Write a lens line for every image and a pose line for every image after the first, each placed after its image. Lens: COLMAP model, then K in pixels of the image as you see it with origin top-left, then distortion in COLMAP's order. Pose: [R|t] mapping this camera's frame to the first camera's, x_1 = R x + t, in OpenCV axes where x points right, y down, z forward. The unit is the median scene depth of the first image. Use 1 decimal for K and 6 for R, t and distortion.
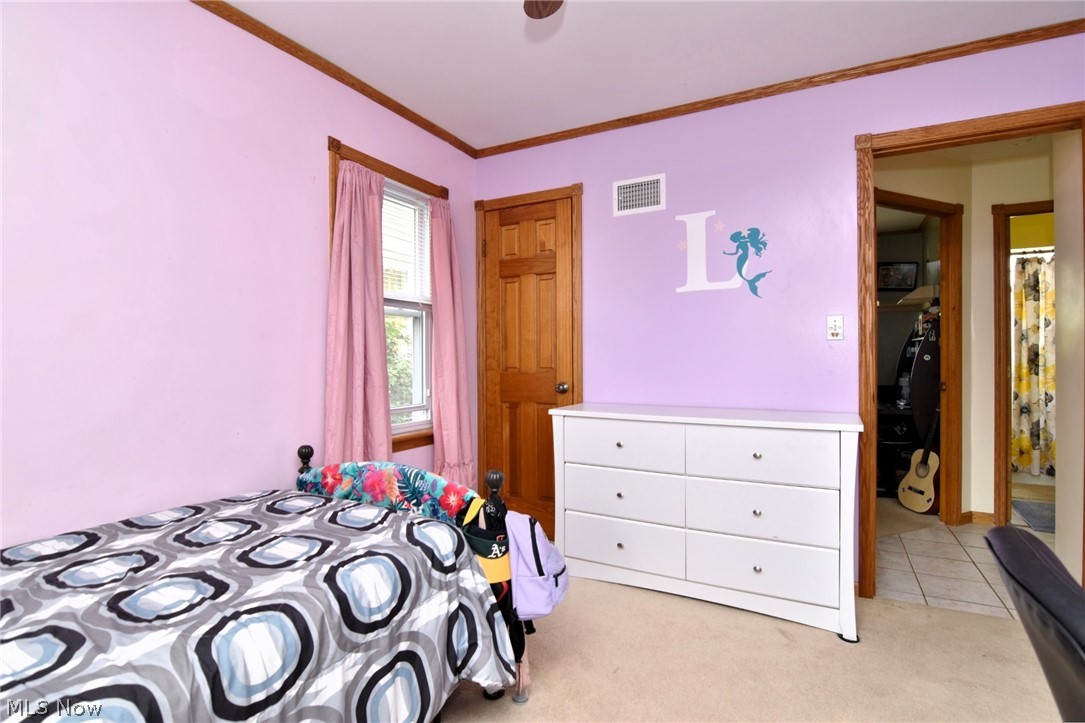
lens RADIAL K [[529.9, 0, 542.5], [0, 529.9, 361.5], [0, 0, 1]] dist [-0.000736, -0.000186]
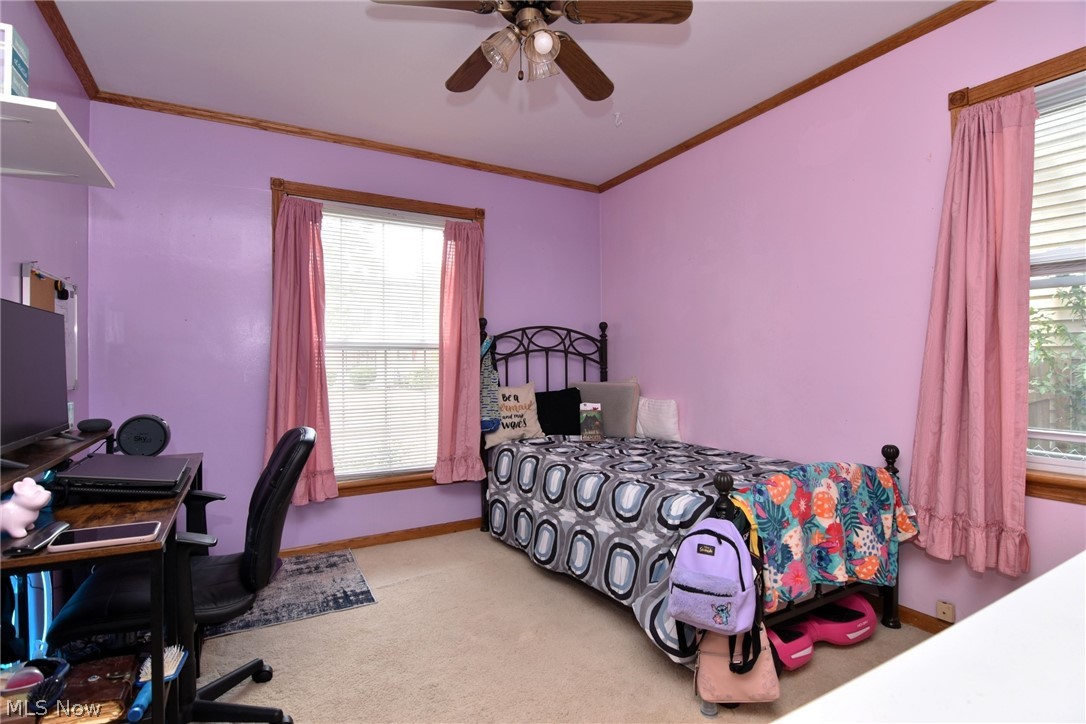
lens RADIAL K [[530.4, 0, 543.0], [0, 530.4, 362.0], [0, 0, 1]] dist [-0.000736, -0.000186]
pose [[-0.528227, 0.005867, -0.849083, 0.725657], [0.000382, 0.999978, 0.006672, -0.002744], [0.849103, 0.003200, -0.528218, 0.981950]]
